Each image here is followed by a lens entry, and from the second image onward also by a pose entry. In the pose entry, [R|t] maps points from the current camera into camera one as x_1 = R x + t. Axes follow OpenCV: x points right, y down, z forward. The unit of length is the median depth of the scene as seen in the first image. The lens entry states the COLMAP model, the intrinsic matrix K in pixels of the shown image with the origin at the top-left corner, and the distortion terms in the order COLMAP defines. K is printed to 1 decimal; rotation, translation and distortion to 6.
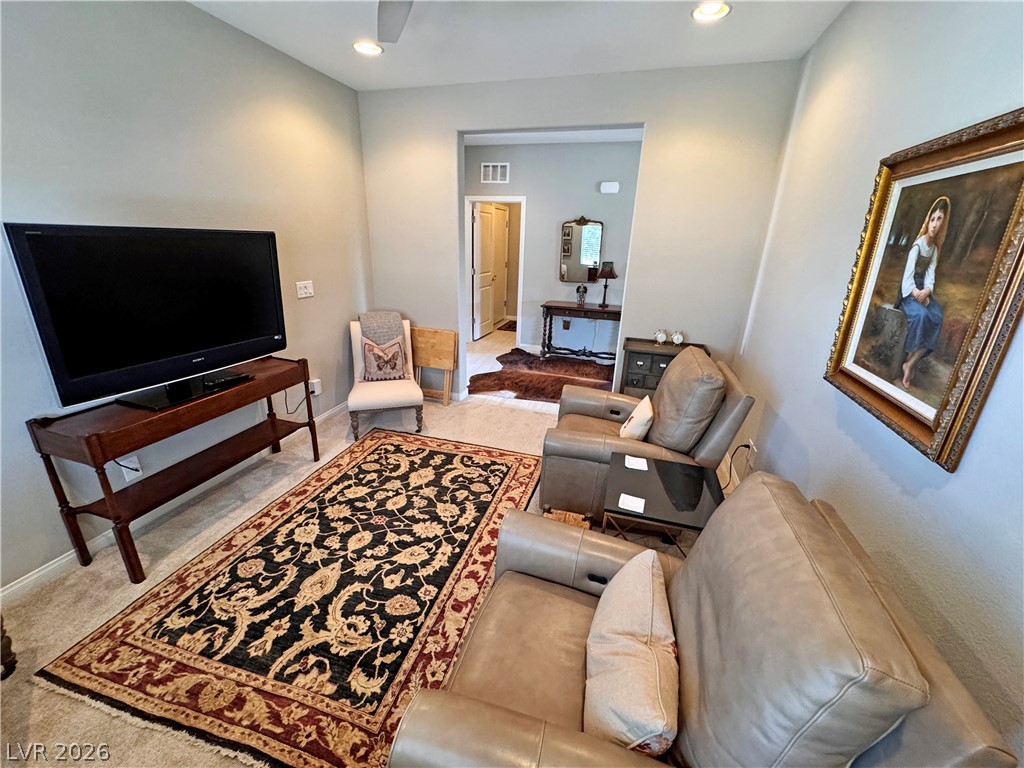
lens RADIAL K [[409.2, 0, 511.9], [0, 409.2, 379.7], [0, 0, 1]] dist [0.001707, -0.000349]
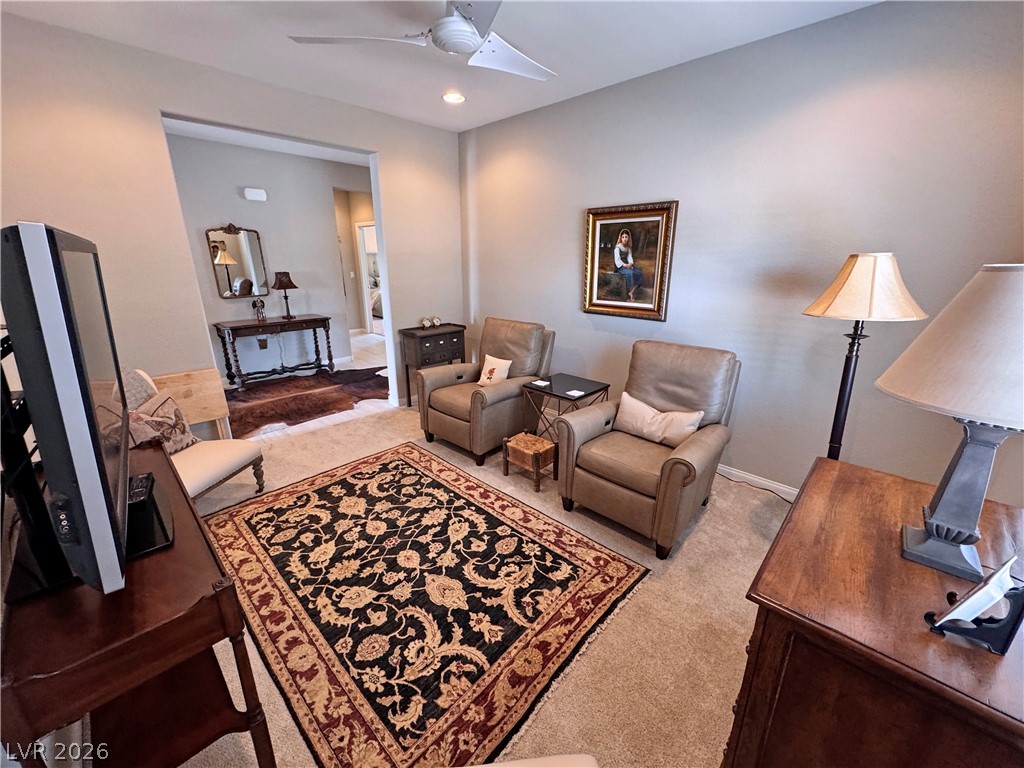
lens RADIAL K [[409.2, 0, 508.3], [0, 409.2, 382.3], [0, 0, 1]] dist [0.001707, -0.000349]
pose [[0.459119, -0.289727, 0.839803, -0.983256], [0.301187, 0.940102, 0.159671, -0.086788], [-0.835761, 0.179629, 0.518880, 0.231736]]
